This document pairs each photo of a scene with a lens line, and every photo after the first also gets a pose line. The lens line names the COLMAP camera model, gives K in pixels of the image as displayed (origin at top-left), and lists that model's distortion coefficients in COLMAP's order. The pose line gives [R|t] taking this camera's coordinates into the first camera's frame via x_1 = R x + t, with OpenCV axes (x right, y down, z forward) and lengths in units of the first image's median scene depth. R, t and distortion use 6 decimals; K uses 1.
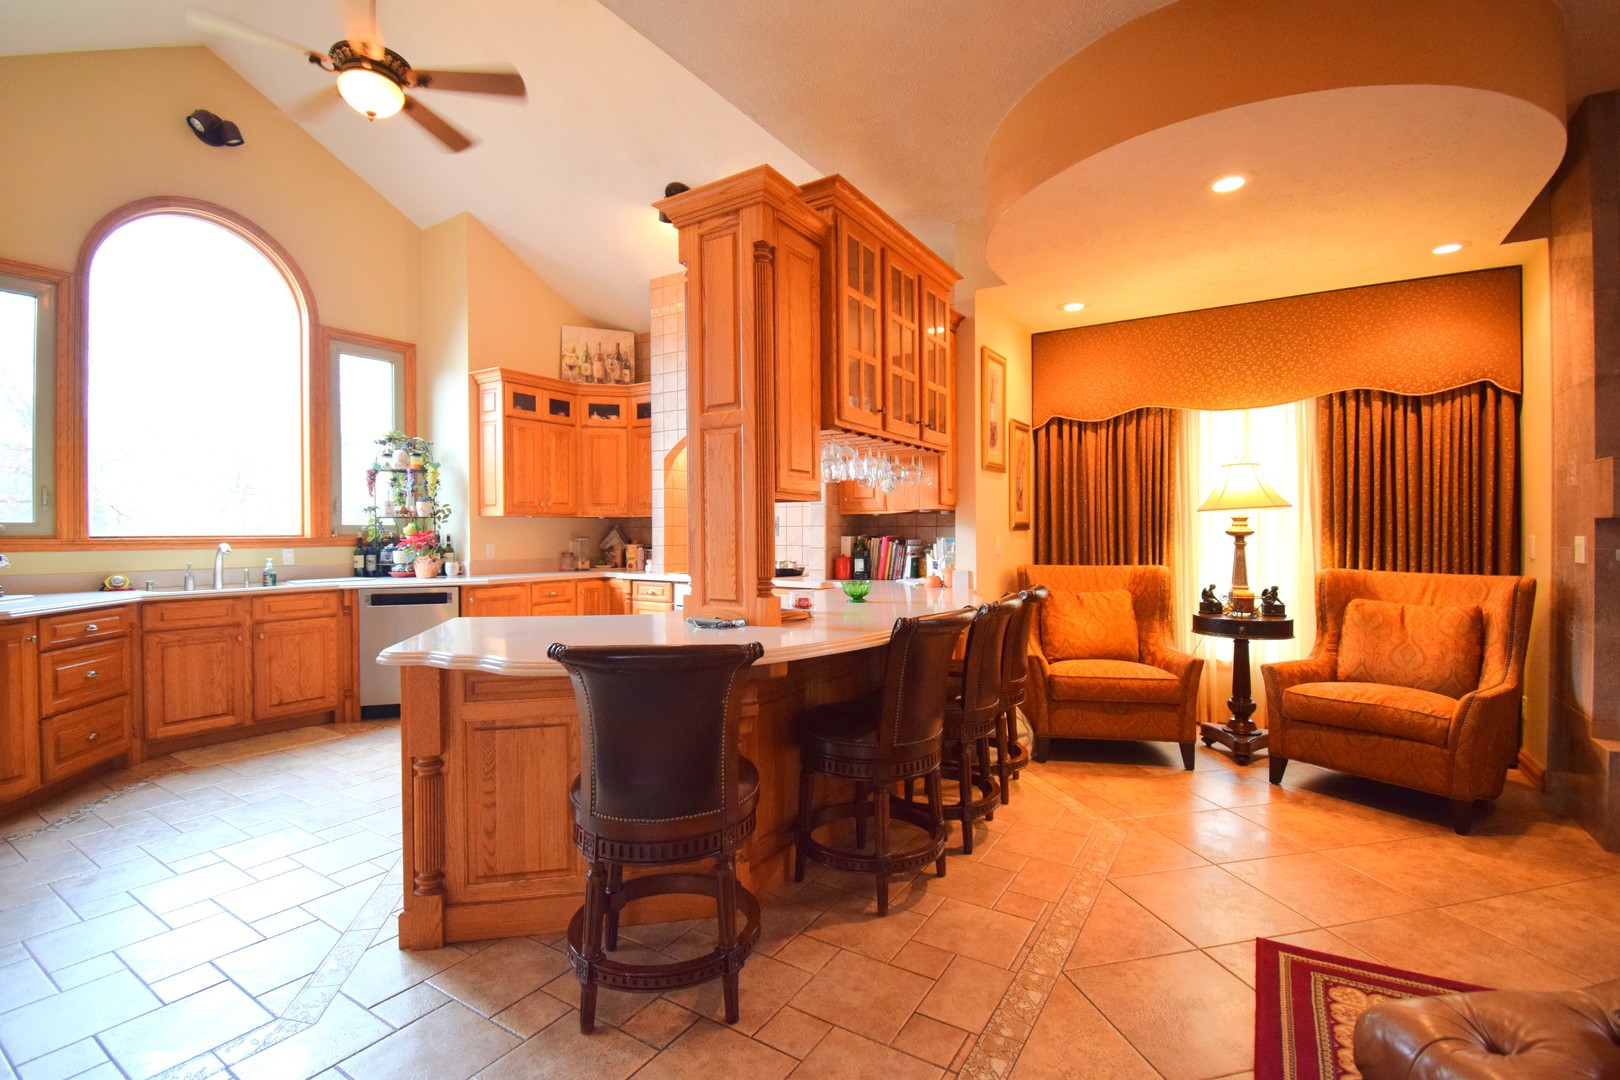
lens RADIAL K [[728.4, 0, 810.0], [0, 728.4, 540.0], [0, 0, 1]] dist [0.025951, -0.030327]
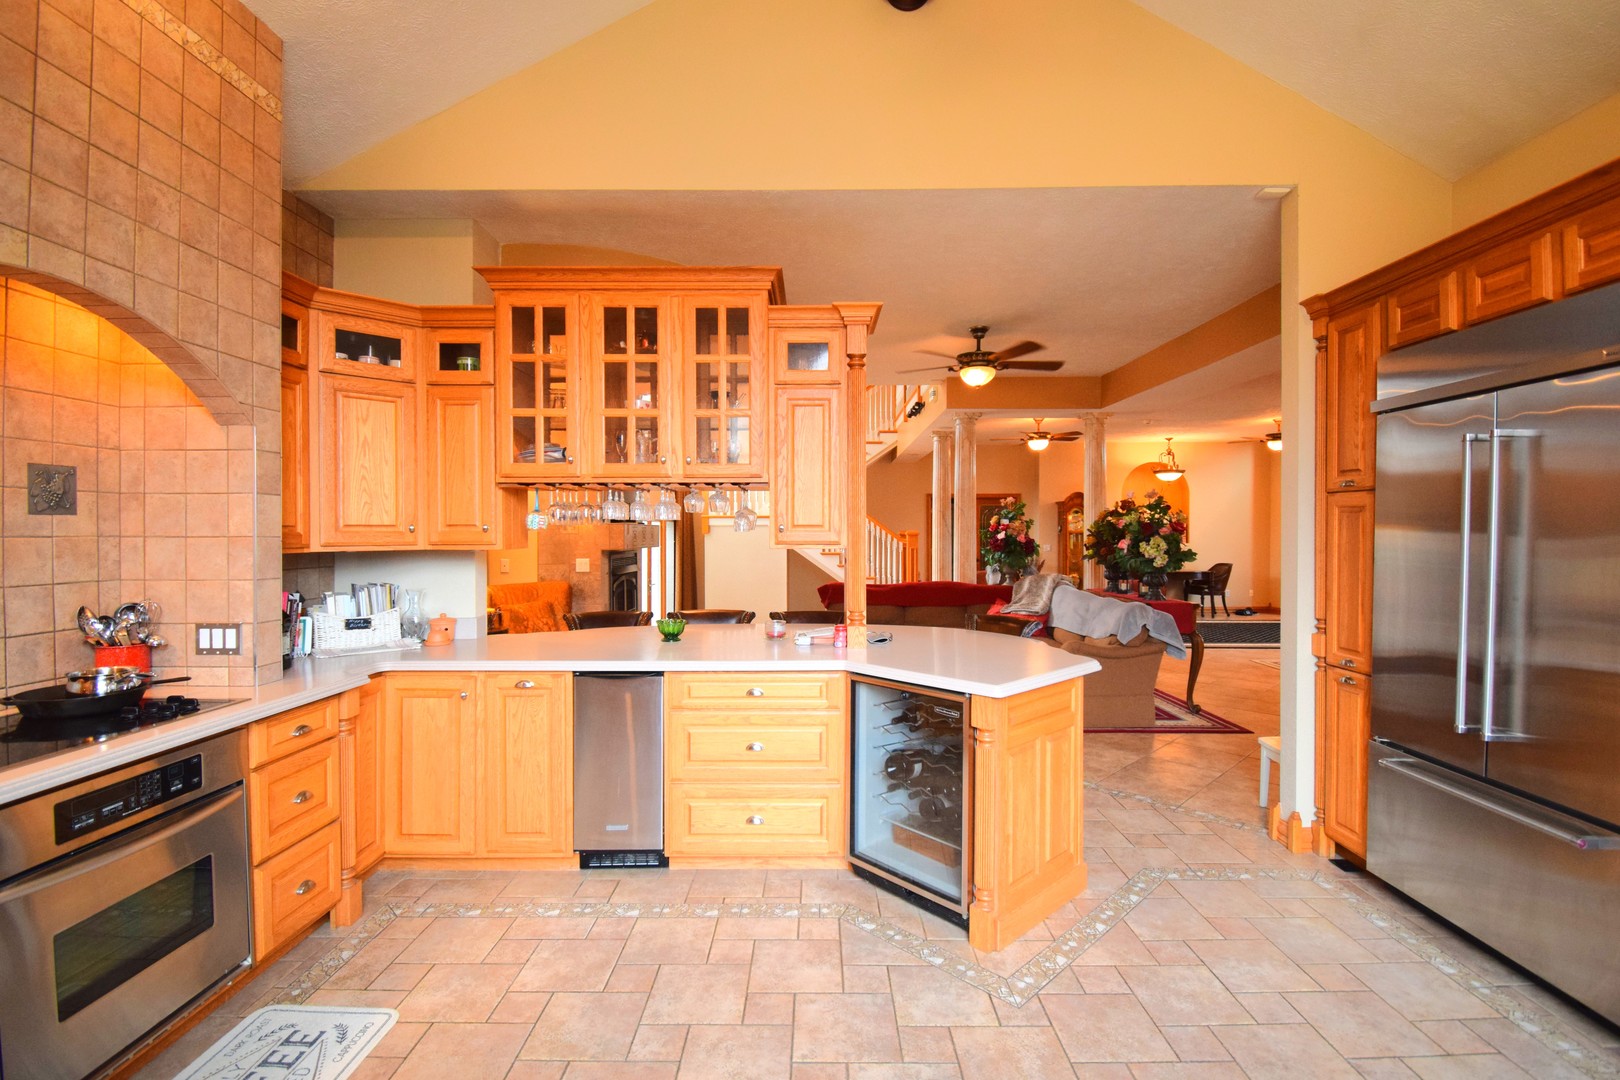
lens RADIAL K [[728.4, 0, 810.0], [0, 728.4, 540.0], [0, 0, 1]] dist [0.025951, -0.030327]
pose [[-0.529363, -0.004593, 0.848383, -0.562307], [0.014381, 0.999793, 0.014386, -0.043521], [-0.848274, 0.019816, -0.529187, 0.844854]]
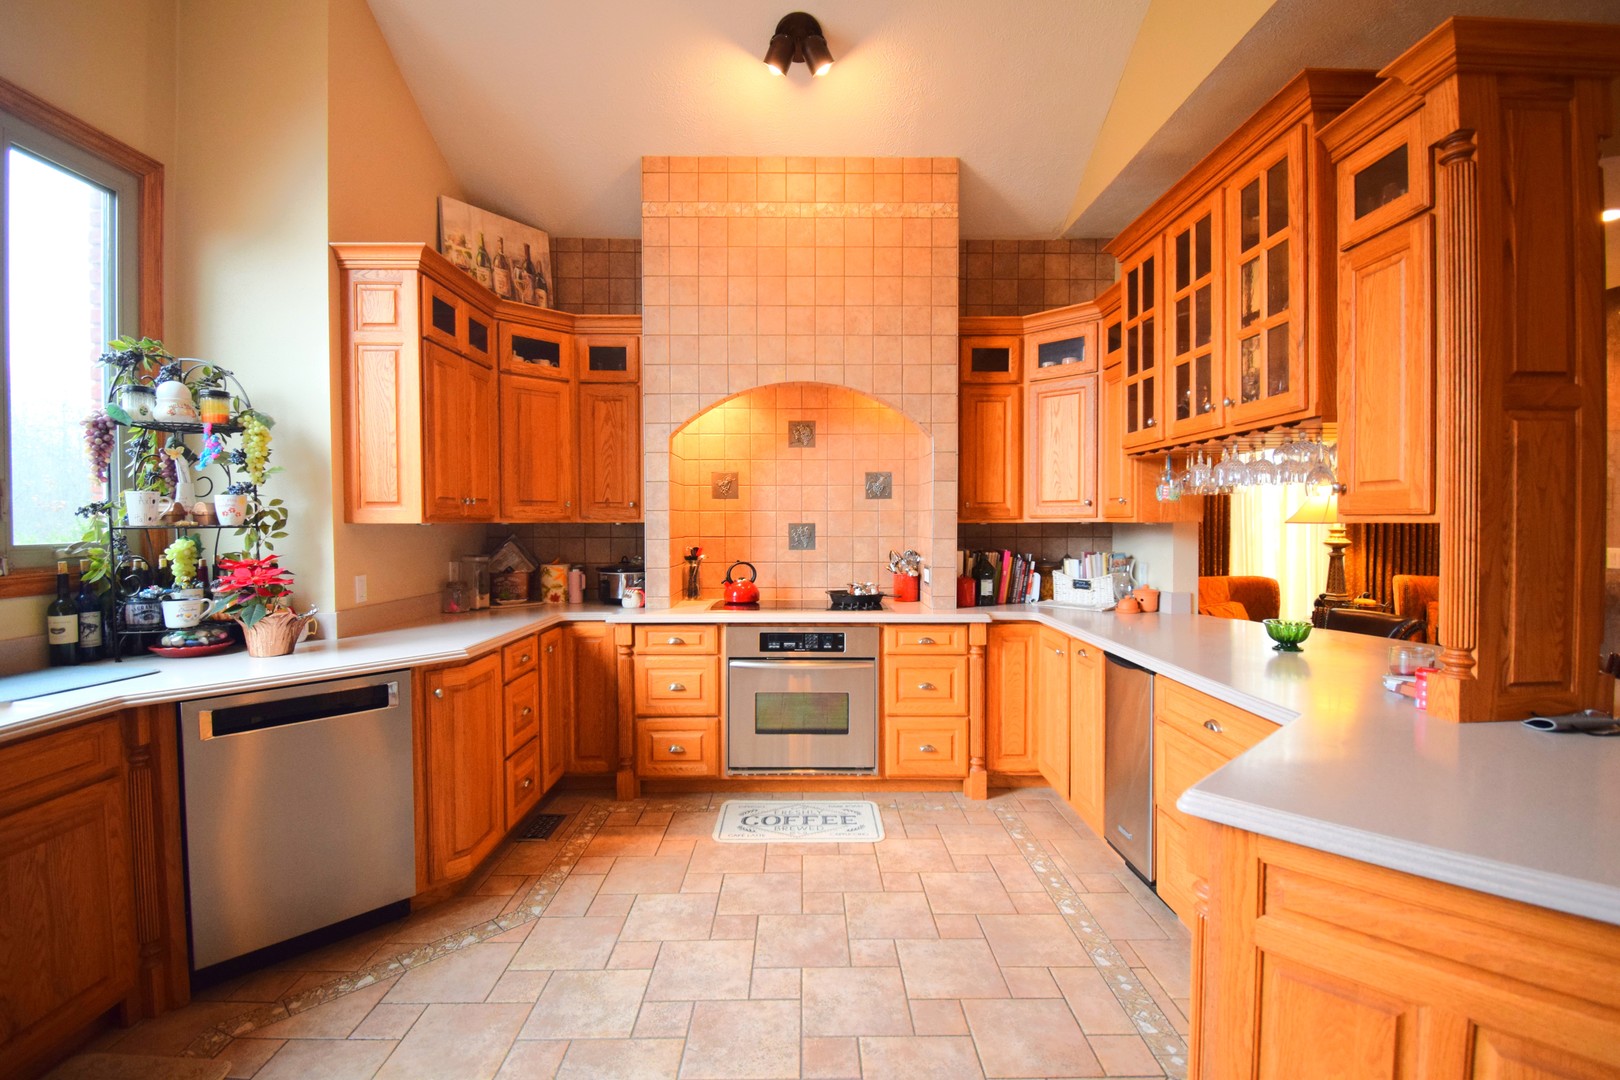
lens RADIAL K [[728.4, 0, 810.0], [0, 728.4, 540.0], [0, 0, 1]] dist [0.025951, -0.030327]
pose [[0.839511, -0.012773, 0.543193, -0.461996], [0.006680, 0.999891, 0.013189, -0.025658], [-0.543302, -0.007444, 0.839505, 0.385895]]
